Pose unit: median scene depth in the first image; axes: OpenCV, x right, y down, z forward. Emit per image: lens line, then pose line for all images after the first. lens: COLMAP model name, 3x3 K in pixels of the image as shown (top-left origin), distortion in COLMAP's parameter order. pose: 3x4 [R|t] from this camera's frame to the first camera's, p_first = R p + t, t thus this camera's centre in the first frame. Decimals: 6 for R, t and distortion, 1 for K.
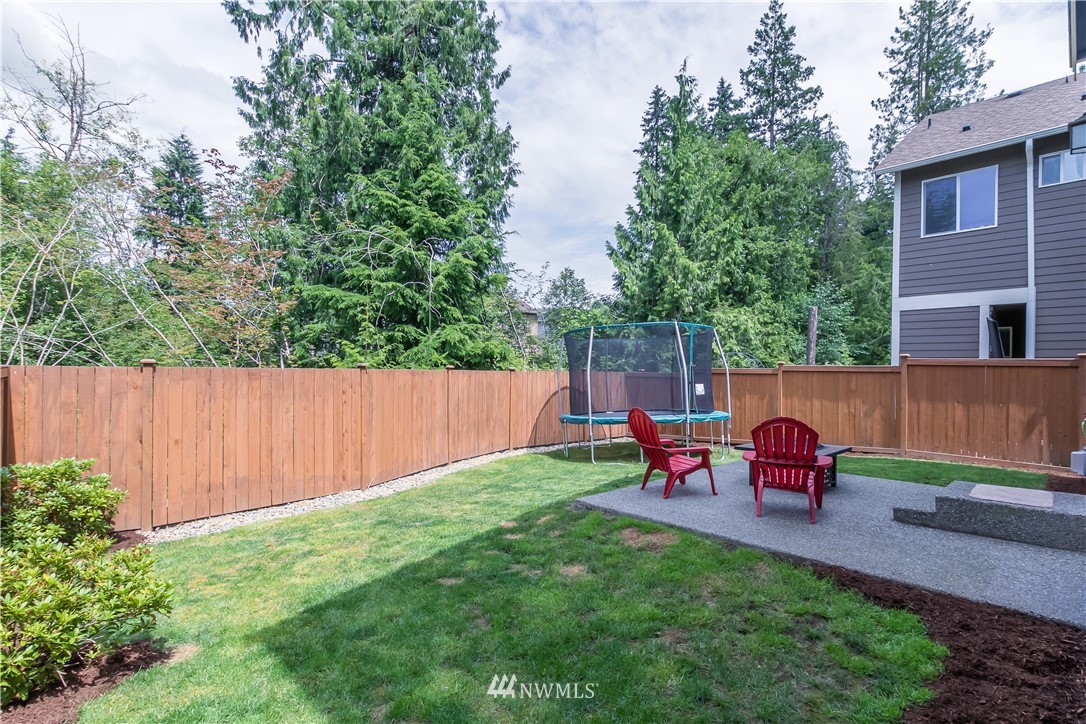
lens RADIAL K [[530.3, 0, 514.8], [0, 530.3, 365.9], [0, 0, 1]] dist [0.002721, 0.000452]
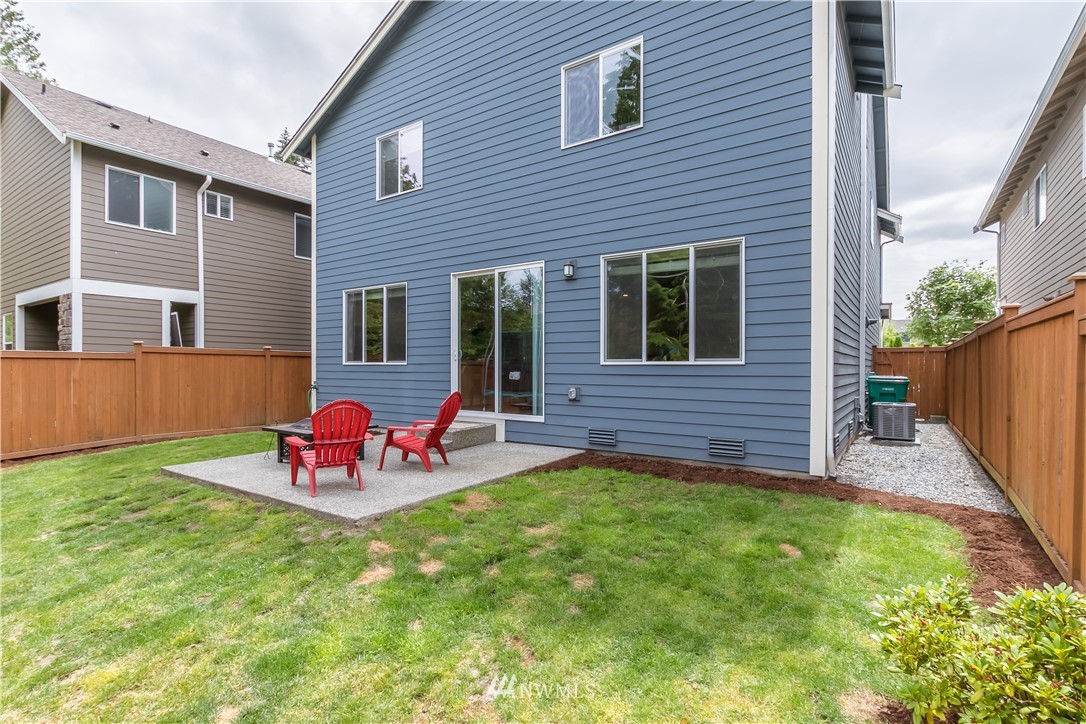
lens RADIAL K [[530.3, 0, 514.8], [0, 530.3, 365.9], [0, 0, 1]] dist [0.002721, 0.000452]
pose [[-0.251437, -0.014182, 0.967770, -0.466426], [-0.012904, 0.999853, 0.011300, 0.004637], [-0.967788, -0.009647, -0.251583, 0.628659]]
